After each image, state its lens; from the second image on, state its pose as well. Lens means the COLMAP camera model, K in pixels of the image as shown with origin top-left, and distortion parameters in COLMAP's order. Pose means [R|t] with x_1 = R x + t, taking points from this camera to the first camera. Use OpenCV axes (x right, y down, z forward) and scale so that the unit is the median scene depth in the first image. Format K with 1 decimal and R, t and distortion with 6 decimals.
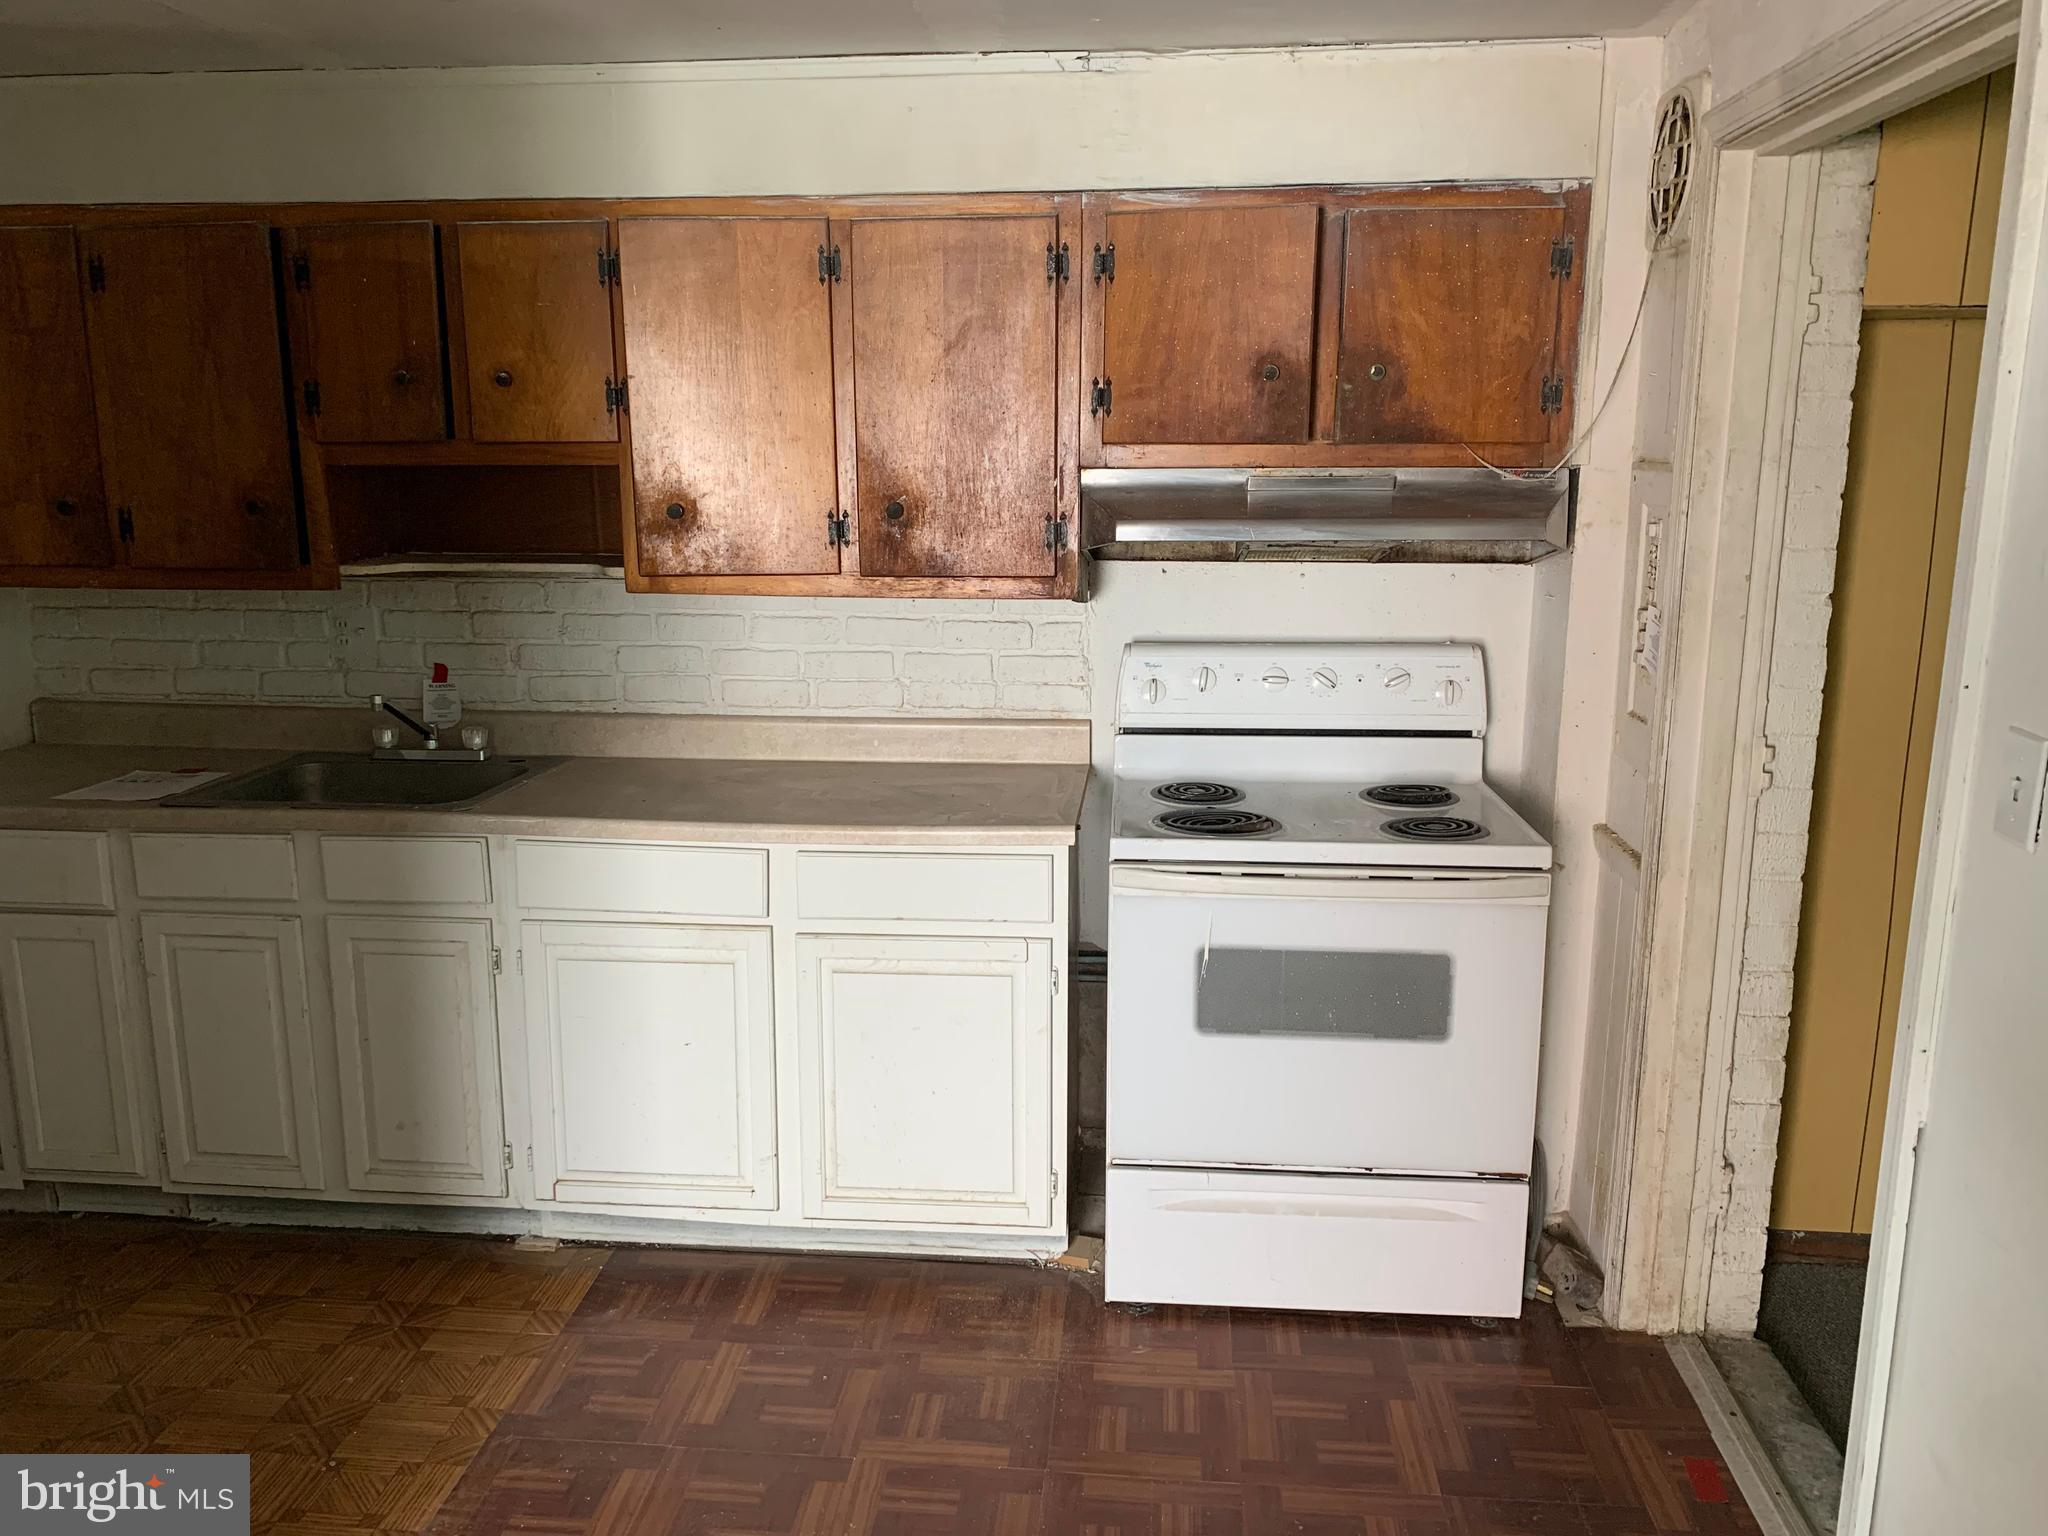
lens RADIAL K [[1564.1, 0, 1015.2], [0, 1564.1, 751.7], [0, 0, 1]] dist [0.000271, -0.010497]
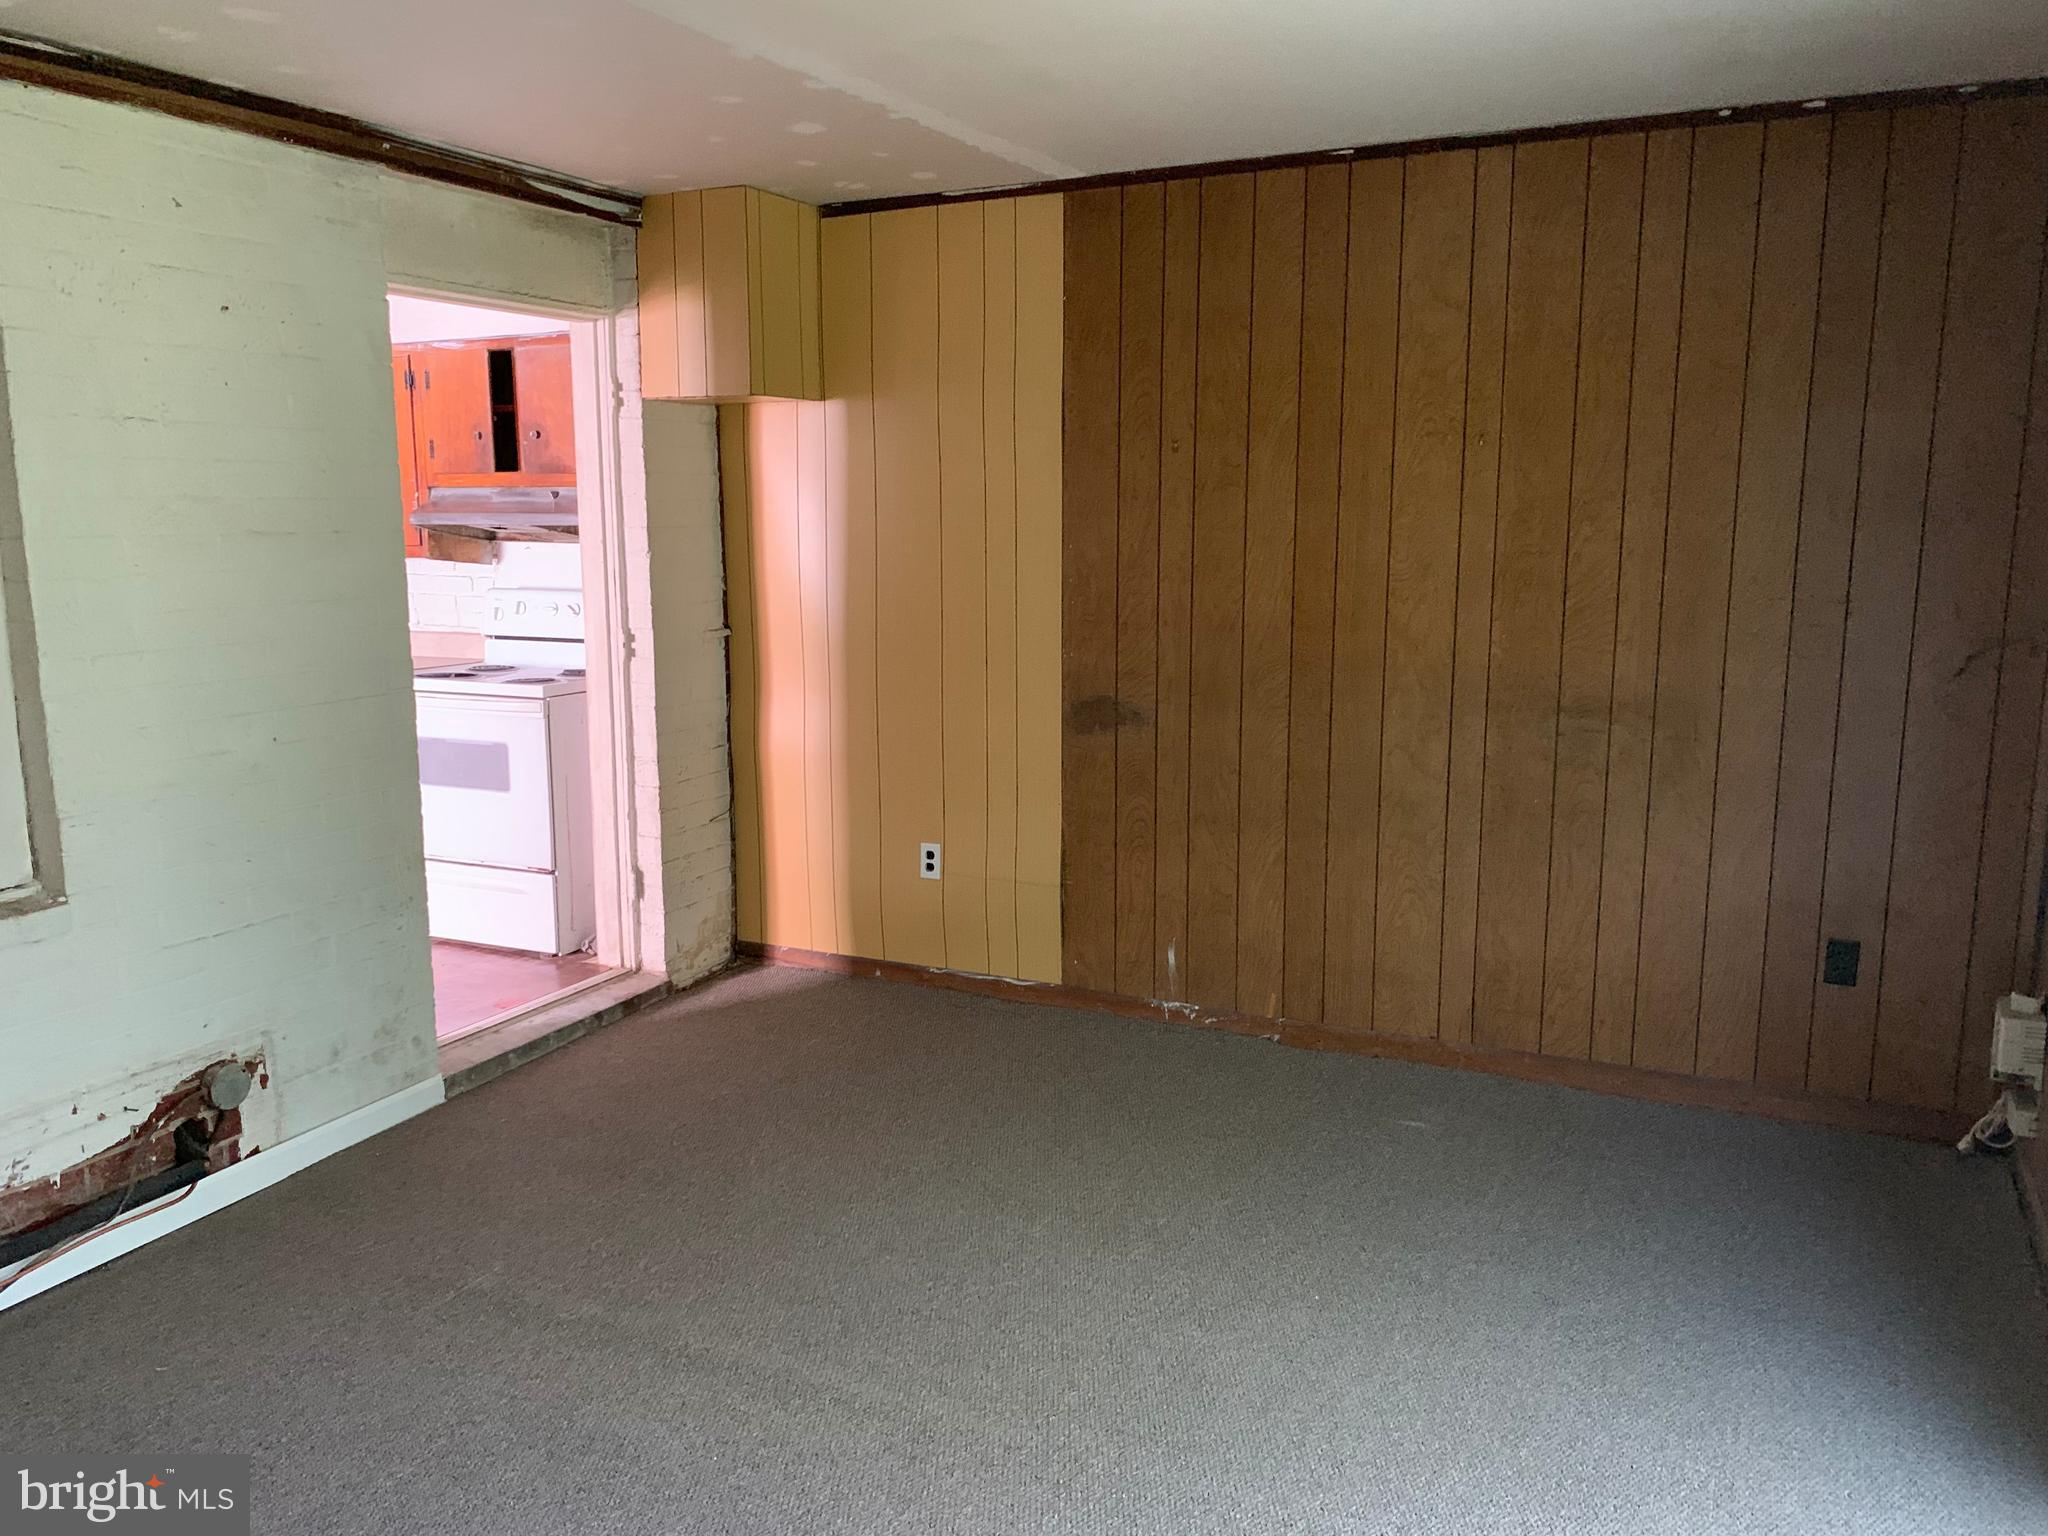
lens RADIAL K [[1564.1, 0, 1015.2], [0, 1564.1, 751.7], [0, 0, 1]] dist [0.000271, -0.010497]
pose [[0.914990, 0.076832, -0.396094, 1.401435], [-0.088017, 0.996068, -0.010111, 0.093206], [0.393760, 0.044114, 0.918154, -0.426777]]
